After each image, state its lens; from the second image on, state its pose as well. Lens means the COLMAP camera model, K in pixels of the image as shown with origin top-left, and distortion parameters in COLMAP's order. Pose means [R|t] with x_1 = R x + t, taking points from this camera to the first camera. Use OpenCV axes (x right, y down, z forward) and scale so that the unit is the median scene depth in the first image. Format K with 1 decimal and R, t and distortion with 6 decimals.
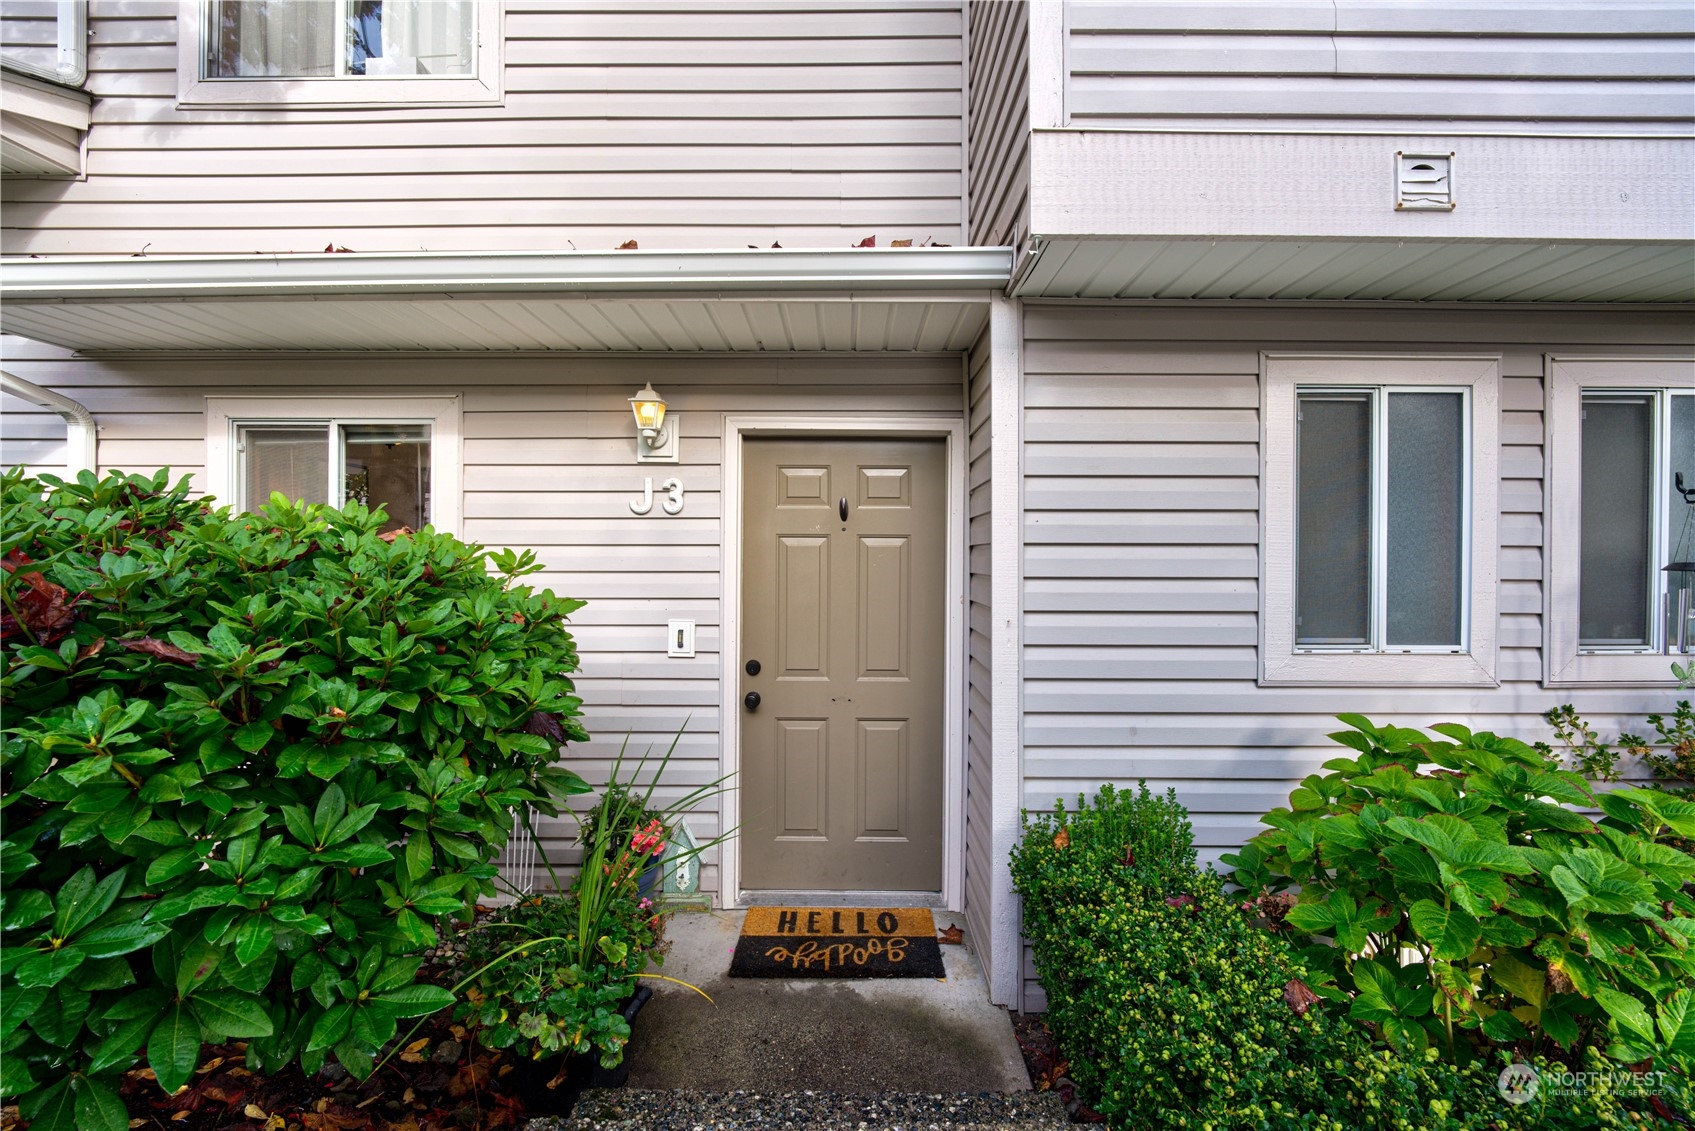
lens RADIAL K [[688.8, 0, 842.0], [0, 688.8, 565.6], [0, 0, 1]] dist [-0.010999, -0.001126]
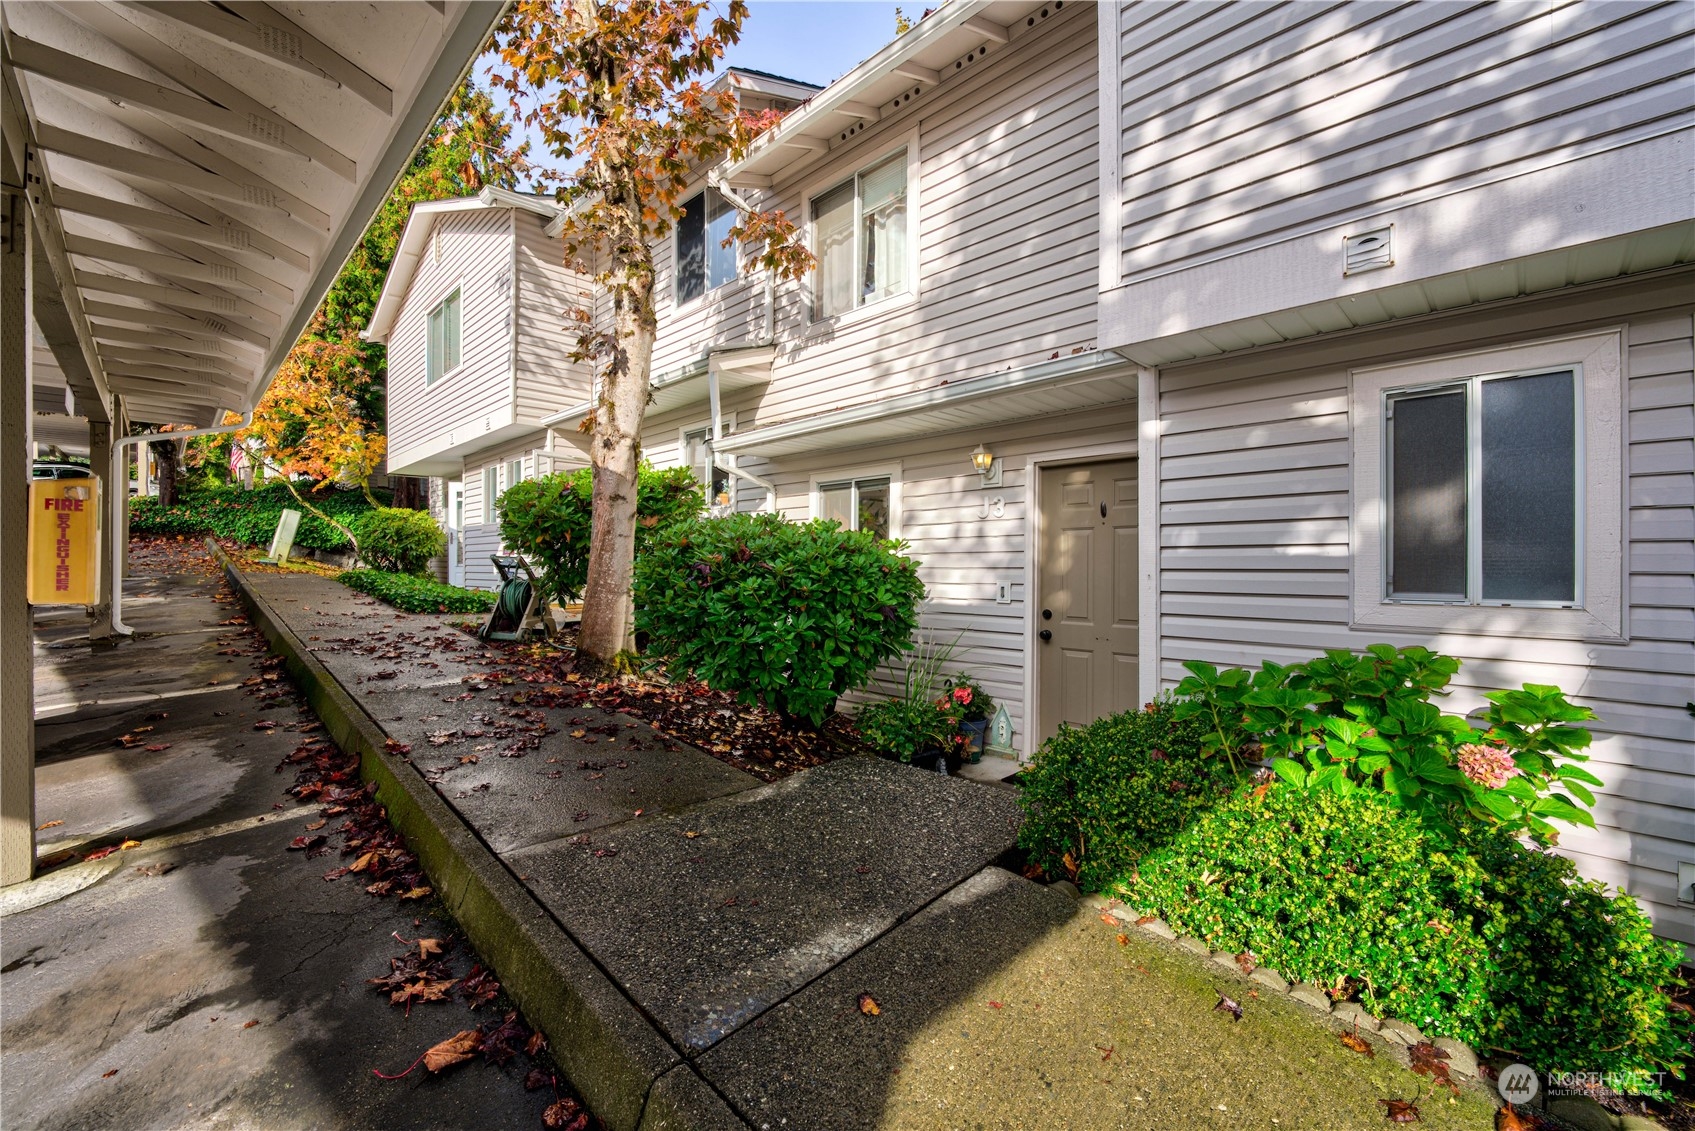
lens RADIAL K [[688.8, 0, 824.5], [0, 688.8, 569.6], [0, 0, 1]] dist [-0.010999, -0.001126]
pose [[0.694240, -0.000170, -0.719743, 0.852348], [-0.009255, 0.999915, -0.009163, 0.086863], [0.719684, 0.013023, 0.694180, -0.597623]]
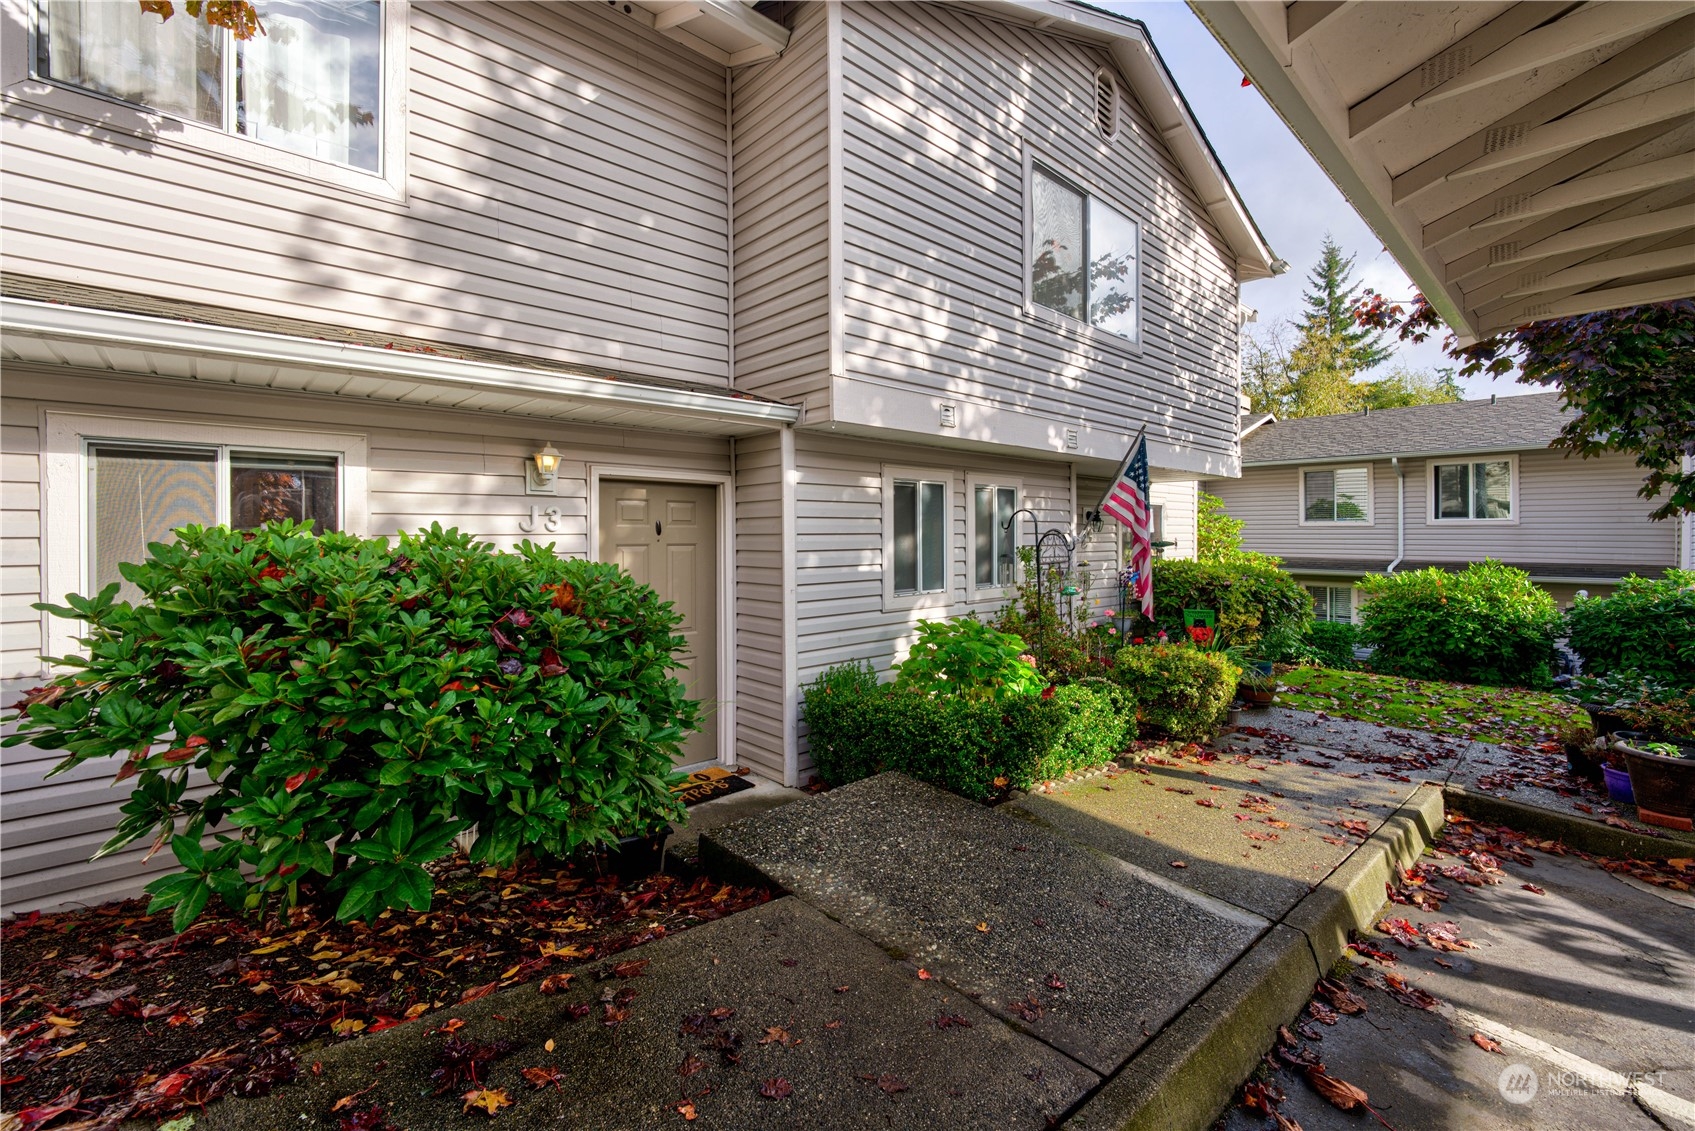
lens RADIAL K [[688.8, 0, 837.4], [0, 688.8, 541.3], [0, 0, 1]] dist [-0.010999, -0.001126]
pose [[0.758325, -0.014256, 0.651721, -0.956775], [0.015352, 0.999874, 0.004009, -0.068732], [-0.651696, 0.006965, 0.758448, -0.600983]]
